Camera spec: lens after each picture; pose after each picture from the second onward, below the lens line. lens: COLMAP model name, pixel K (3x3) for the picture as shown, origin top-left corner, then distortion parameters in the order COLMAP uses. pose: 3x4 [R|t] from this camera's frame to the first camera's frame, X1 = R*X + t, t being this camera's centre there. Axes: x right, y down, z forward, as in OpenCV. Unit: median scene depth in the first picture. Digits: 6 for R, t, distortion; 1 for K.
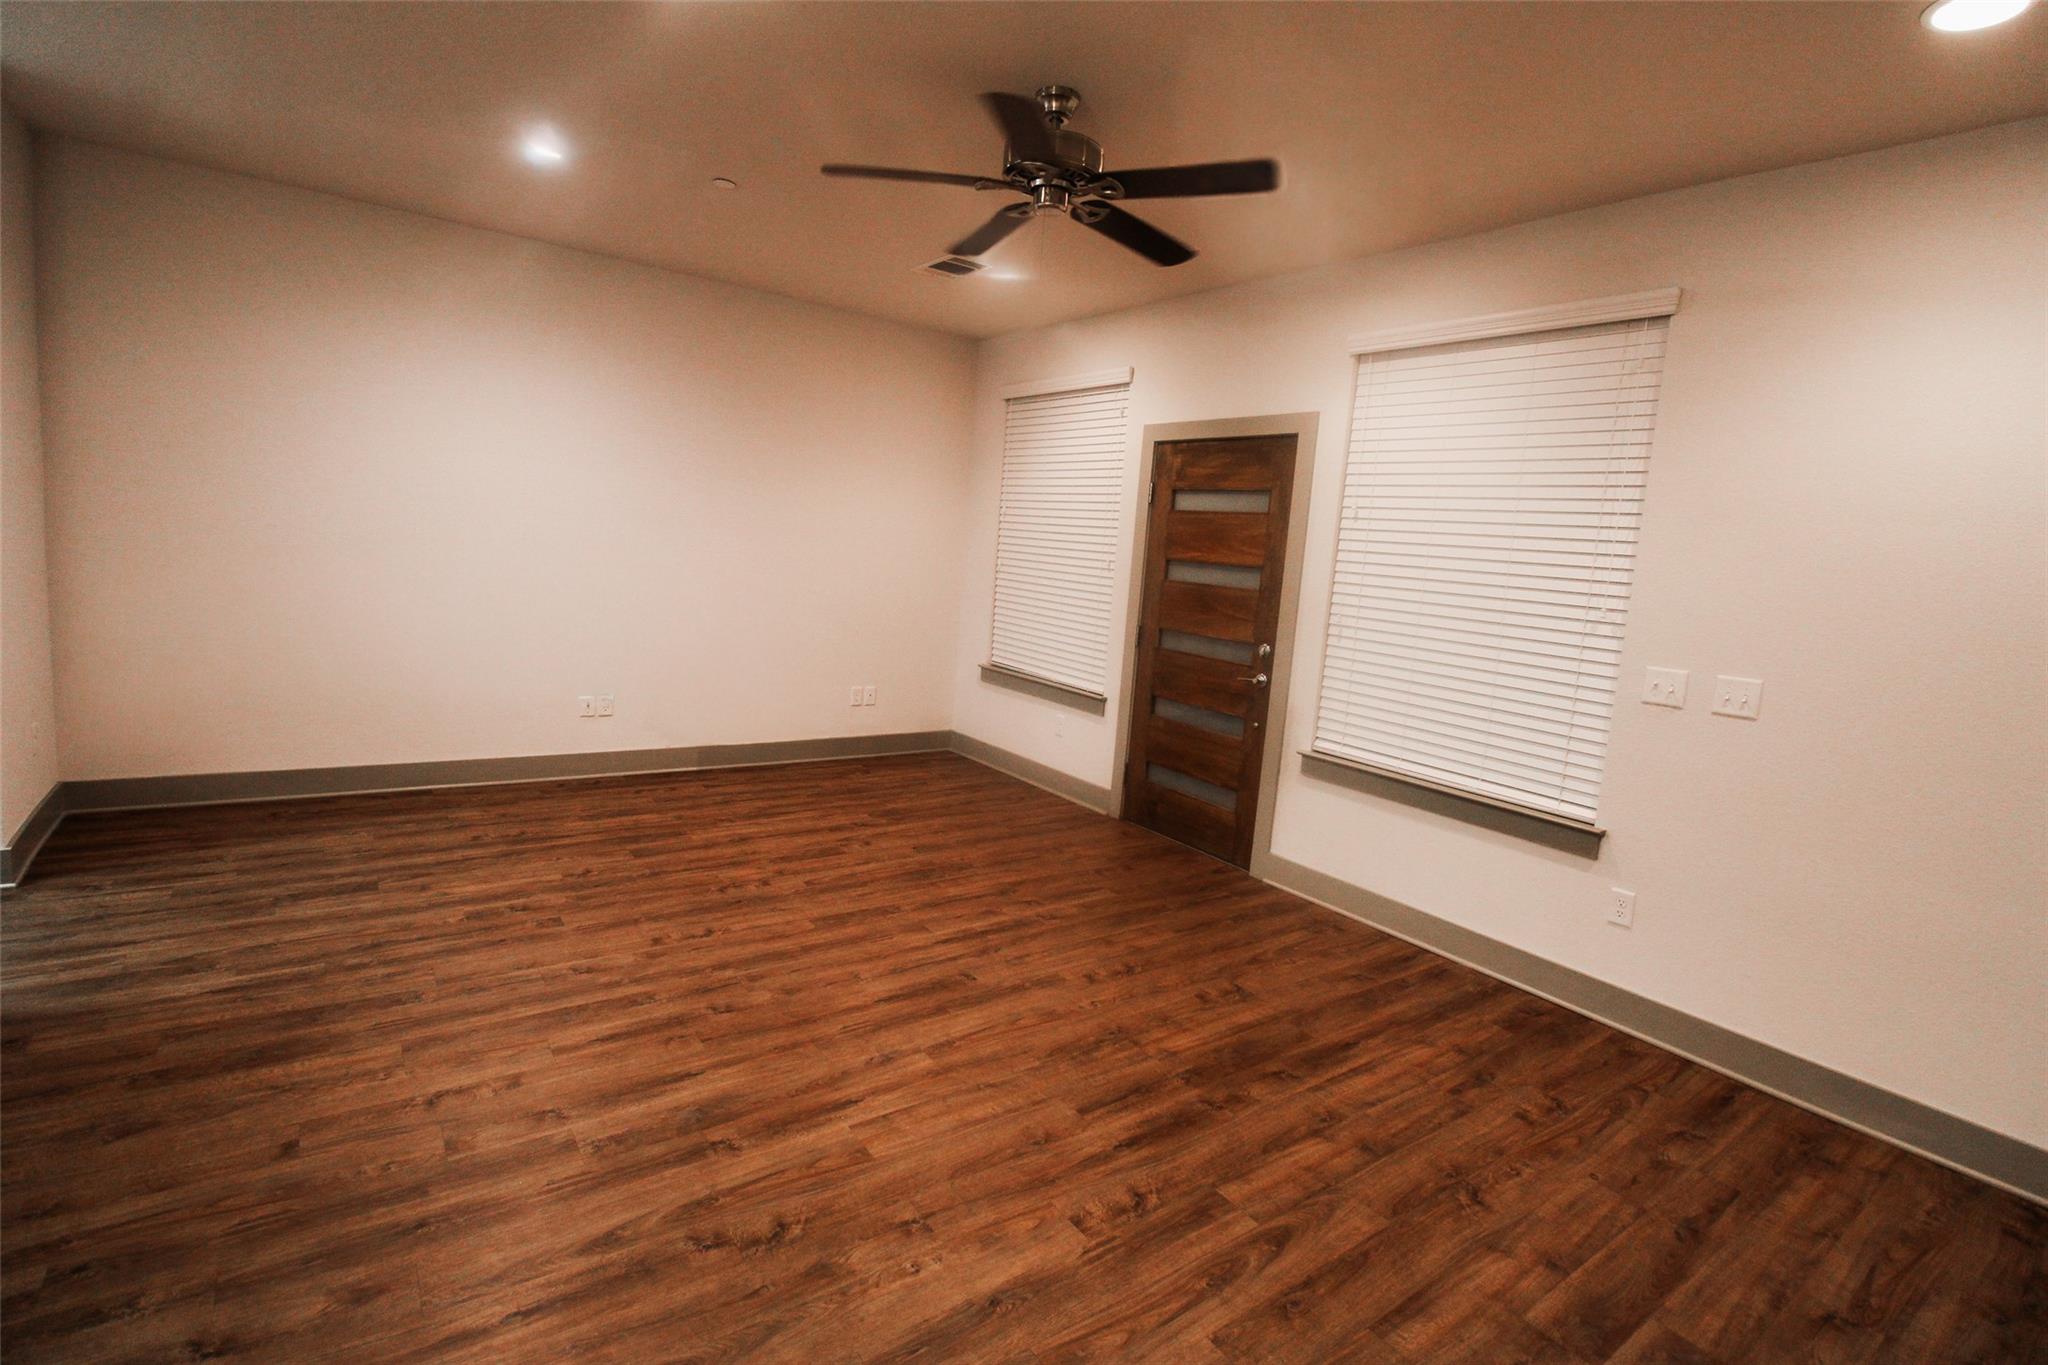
lens RADIAL K [[963.8, 0, 1024.0], [0, 963.8, 682.5], [0, 0, 1]] dist [-0.007674, -0.000819]
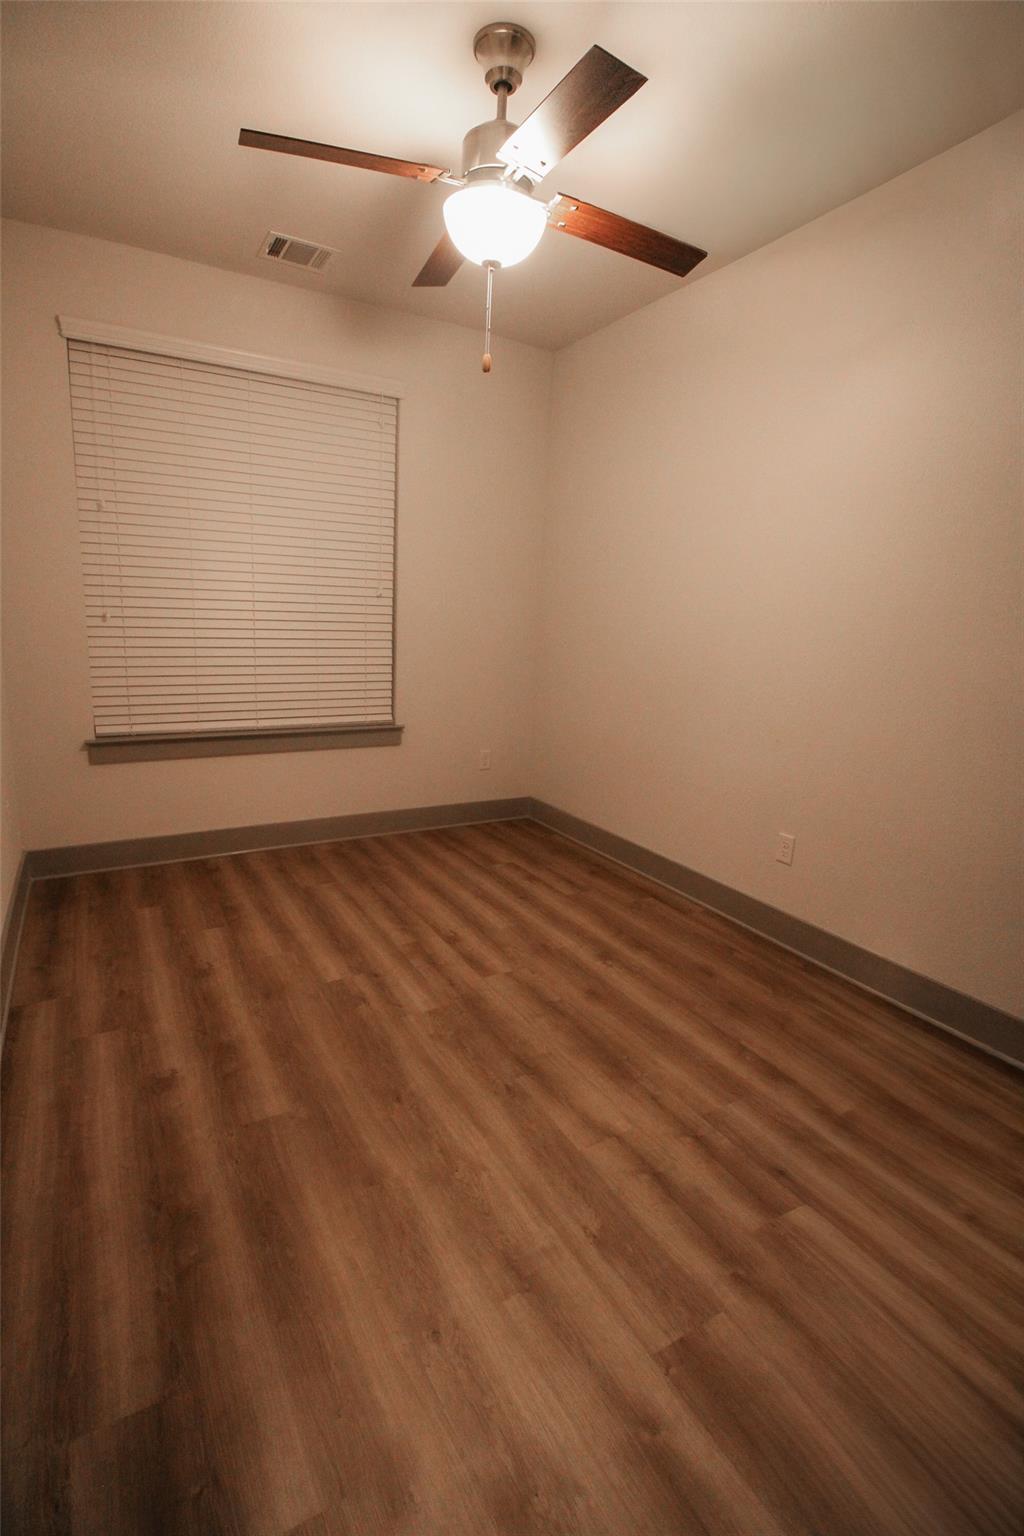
lens RADIAL K [[722.8, 0, 501.7], [0, 722.8, 767.3], [0, 0, 1]] dist [-0.007674, -0.000819]
pose [[0.121769, -0.327911, 0.936828, -0.758506], [0.085002, 0.943829, 0.319313, -0.215143], [-0.988912, 0.040750, 0.142803, 0.925741]]
